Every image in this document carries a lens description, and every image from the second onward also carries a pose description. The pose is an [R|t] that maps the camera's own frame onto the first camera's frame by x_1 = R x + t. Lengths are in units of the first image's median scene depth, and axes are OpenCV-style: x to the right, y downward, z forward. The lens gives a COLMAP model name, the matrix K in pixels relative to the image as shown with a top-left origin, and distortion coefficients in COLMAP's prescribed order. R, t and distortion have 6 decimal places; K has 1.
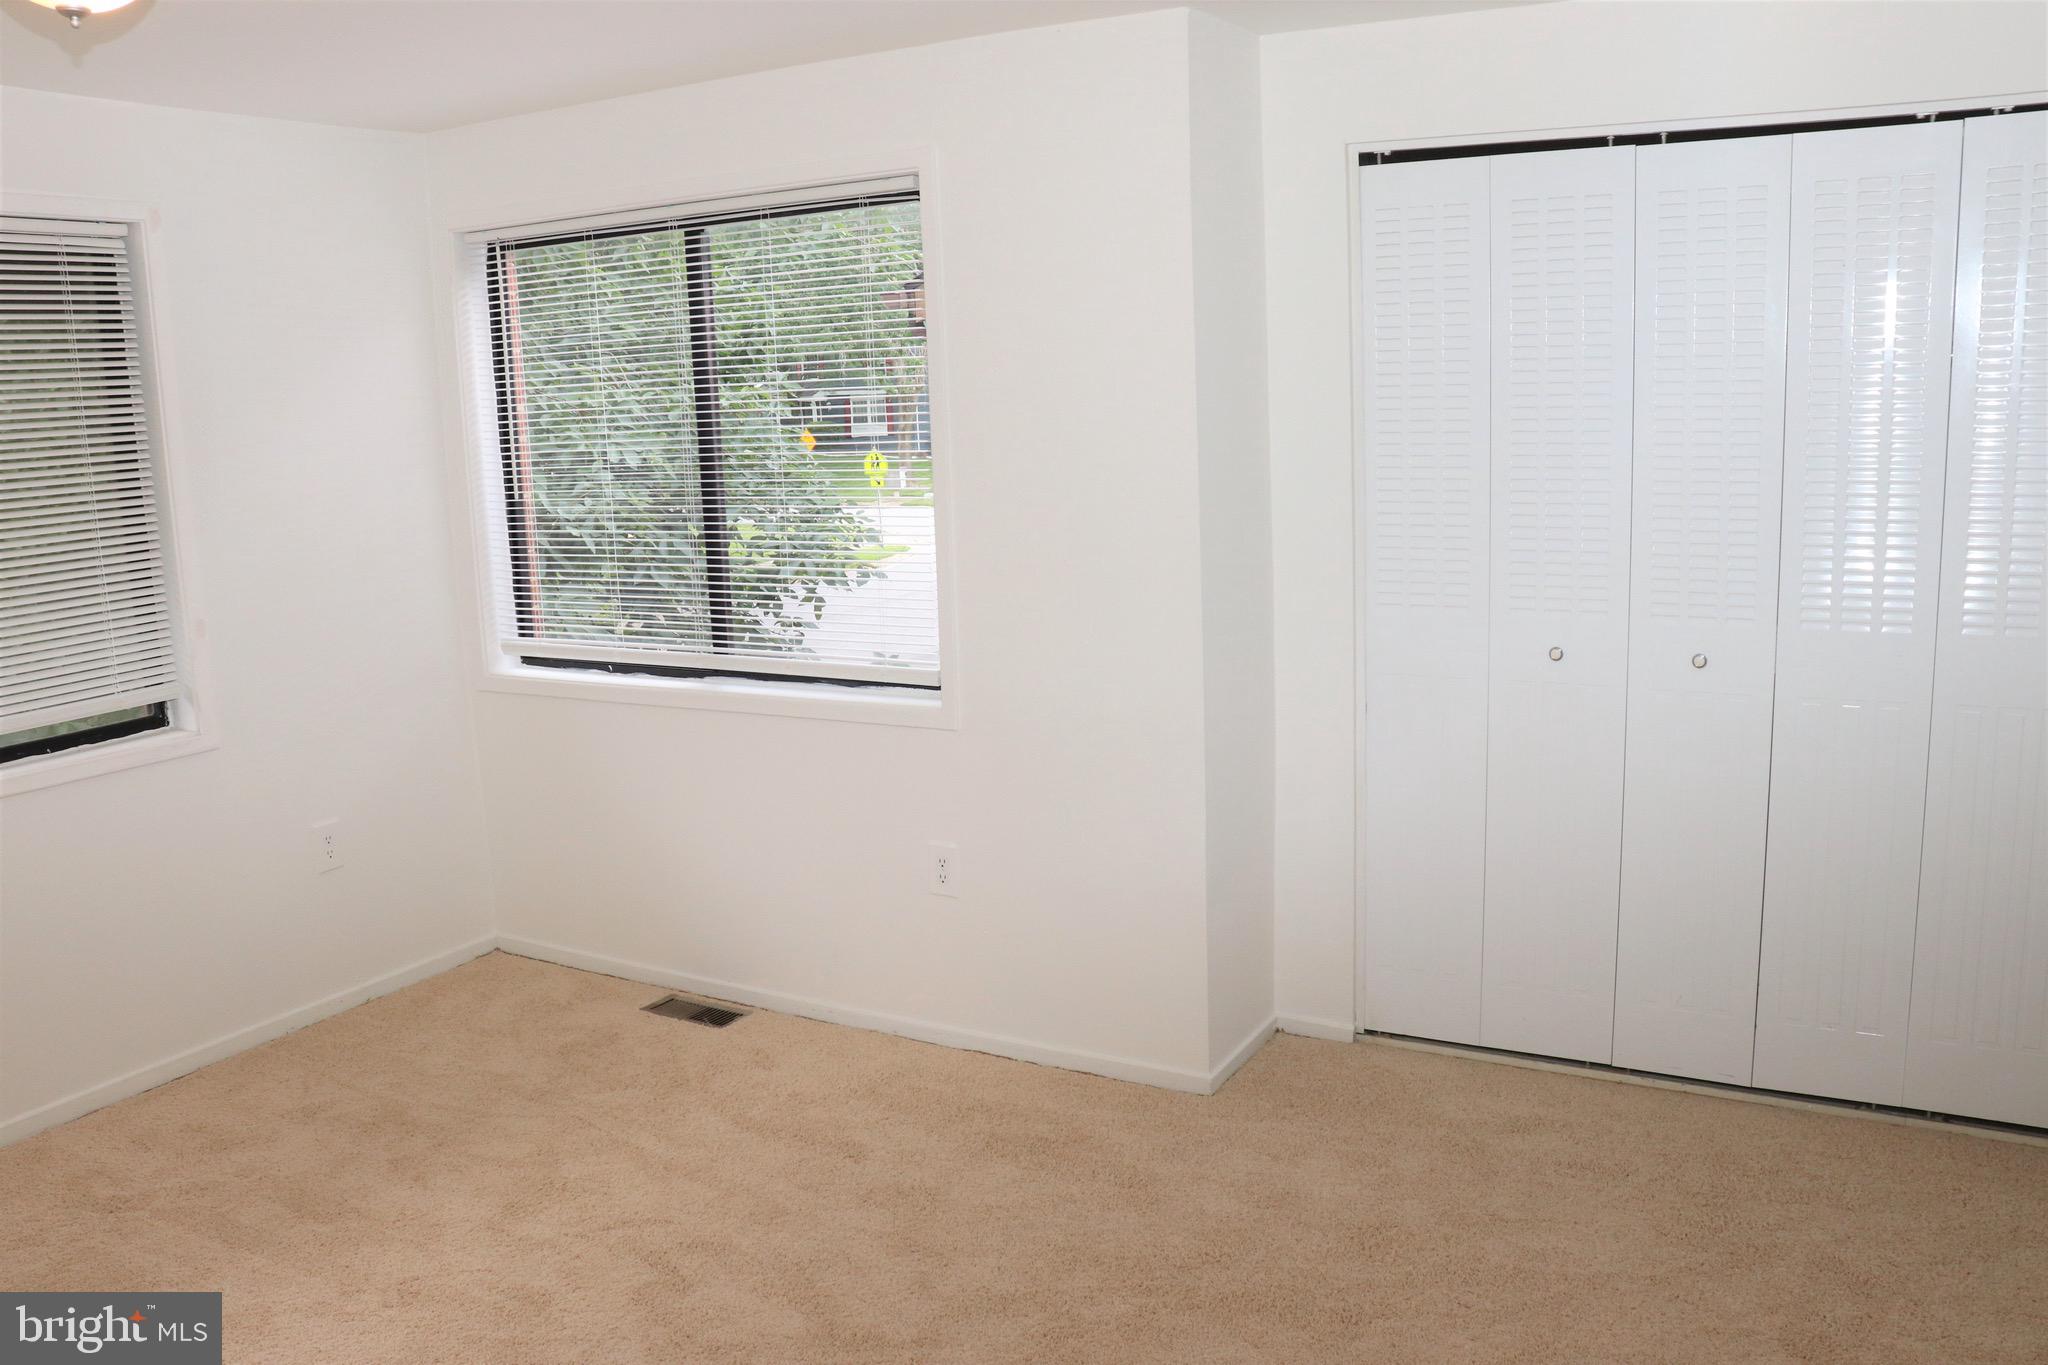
lens RADIAL K [[1676.7, 0, 1035.5], [0, 1676.7, 691.2], [0, 0, 1]] dist [-0.174191, 0.150529]
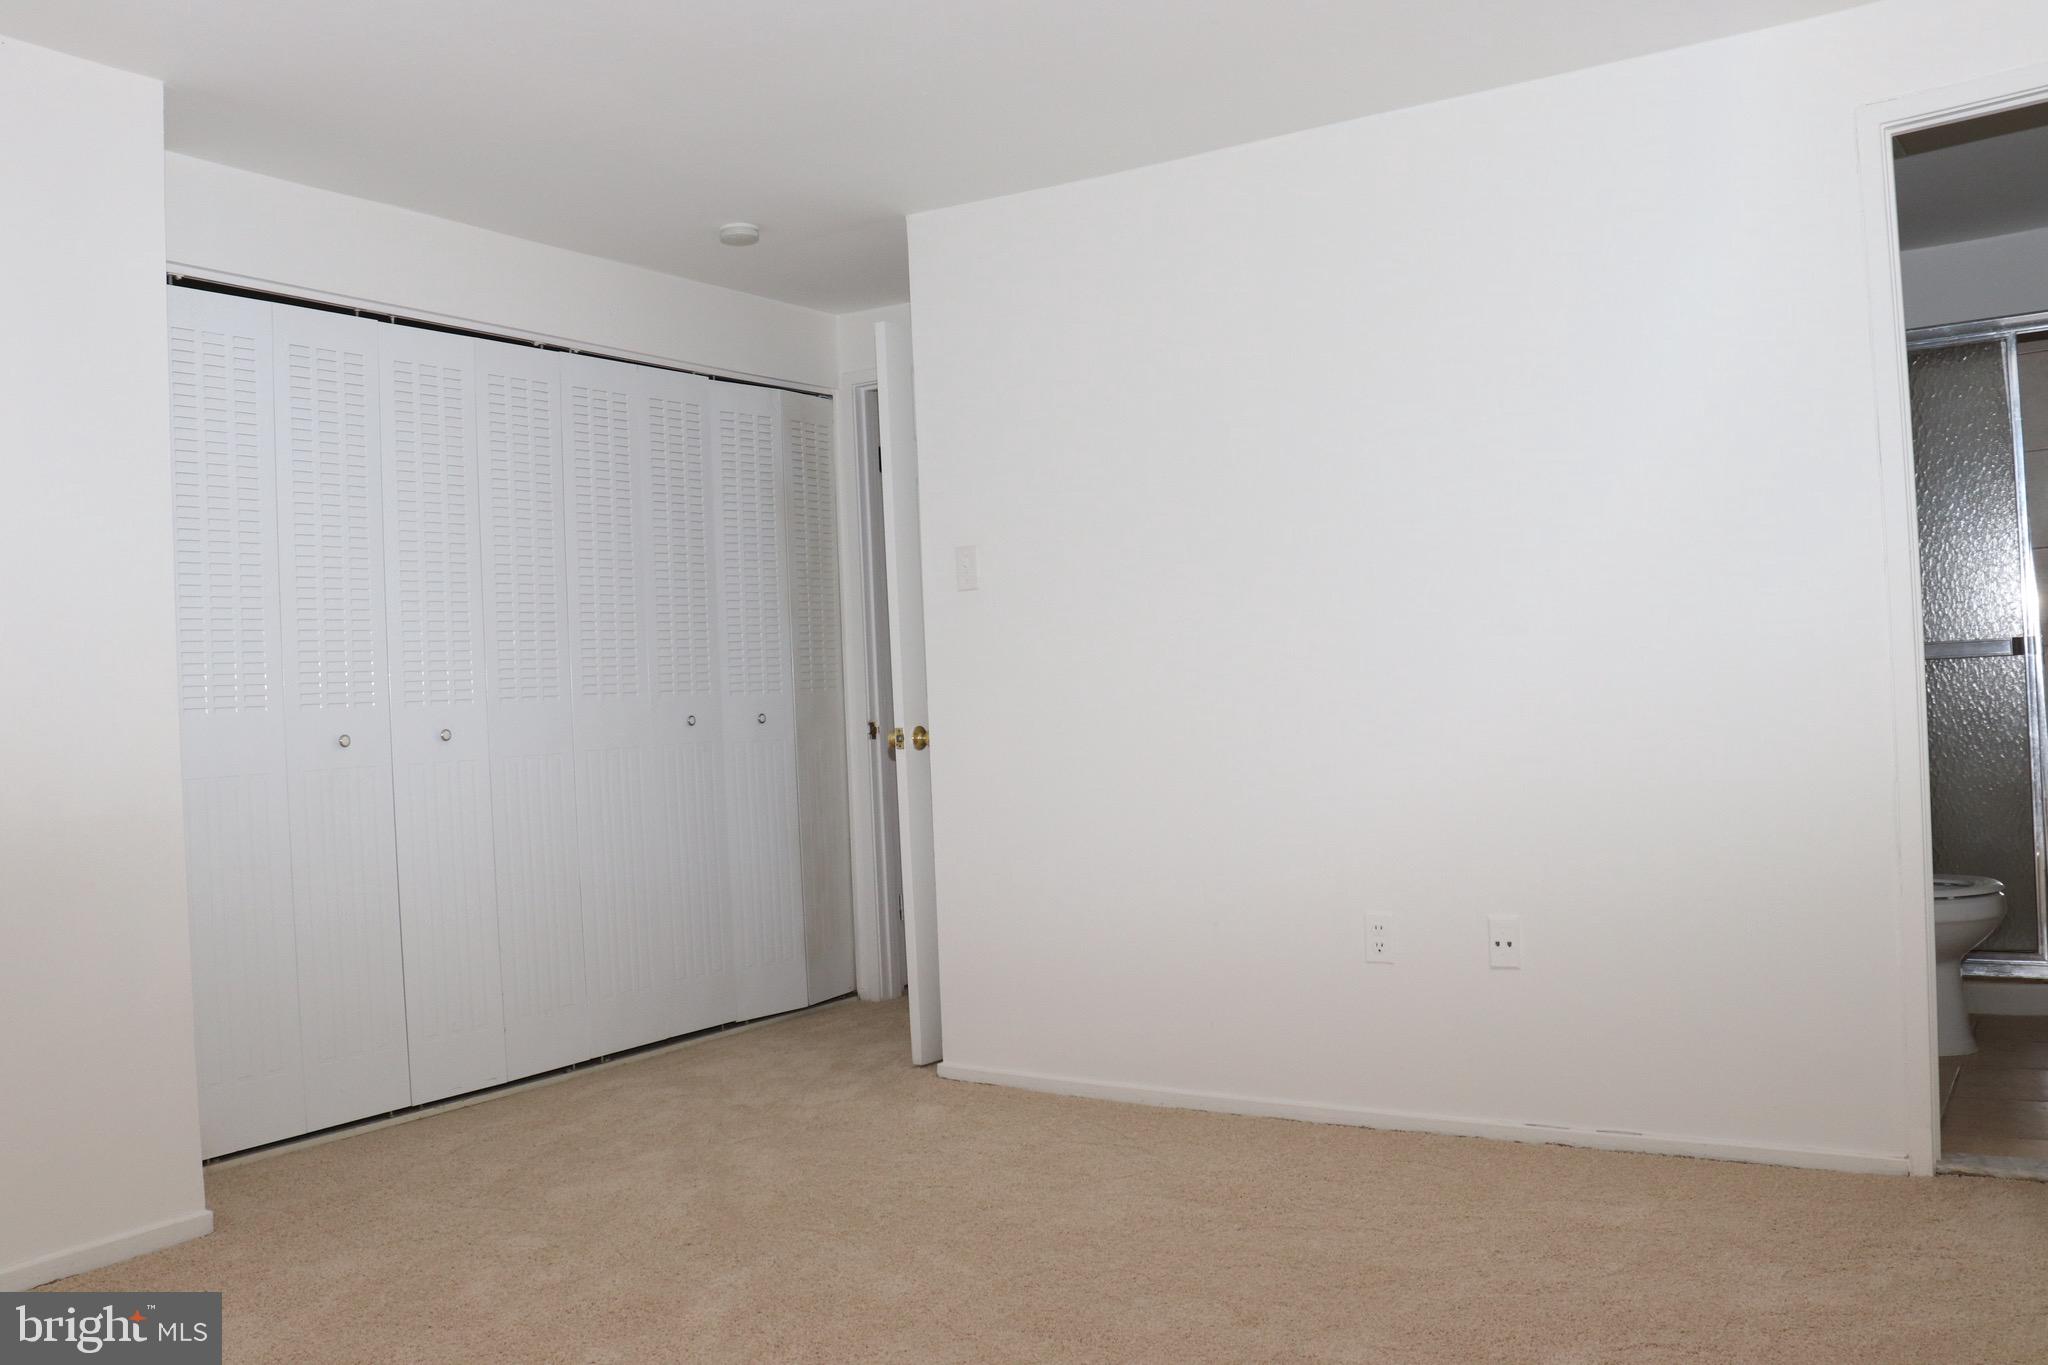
lens RADIAL K [[1676.7, 0, 1023.3], [0, 1676.7, 678.9], [0, 0, 1]] dist [-0.174191, 0.150529]
pose [[0.071346, 0.036966, 0.996766, -0.672078], [0.224248, 0.973136, -0.052141, 0.086340], [-0.971917, 0.227243, 0.061139, 0.410413]]
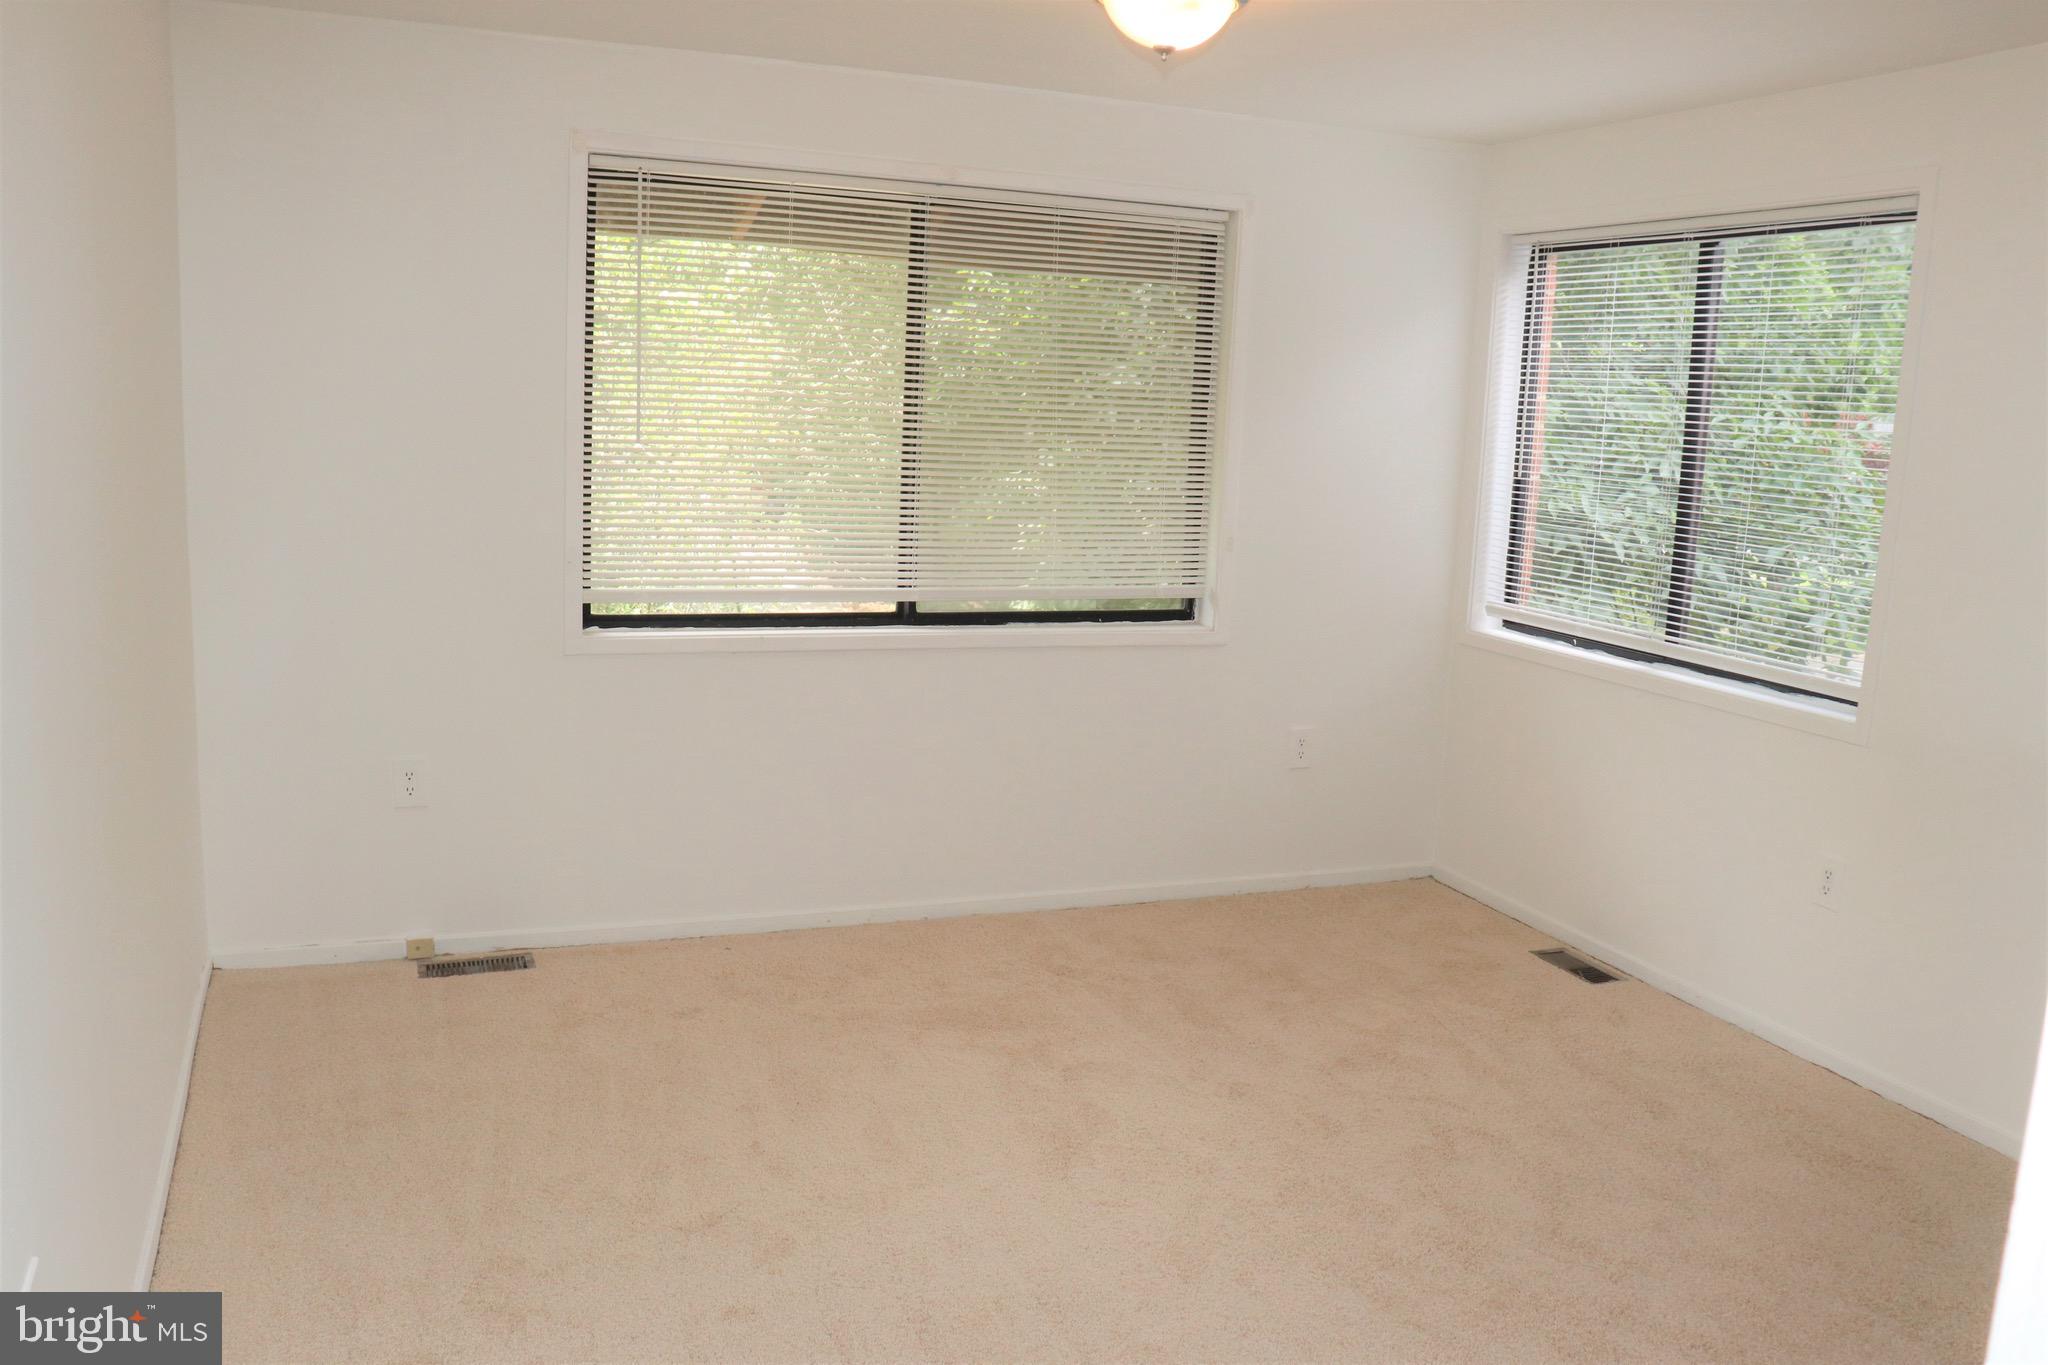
lens RADIAL K [[1676.7, 0, 1032.9], [0, 1676.7, 678.4], [0, 0, 1]] dist [-0.174191, 0.150529]
pose [[0.779809, 0.173767, -0.601417, 0.139679], [-0.185960, 0.981637, 0.042504, 0.034989], [0.597759, 0.078695, 0.797804, -0.078152]]
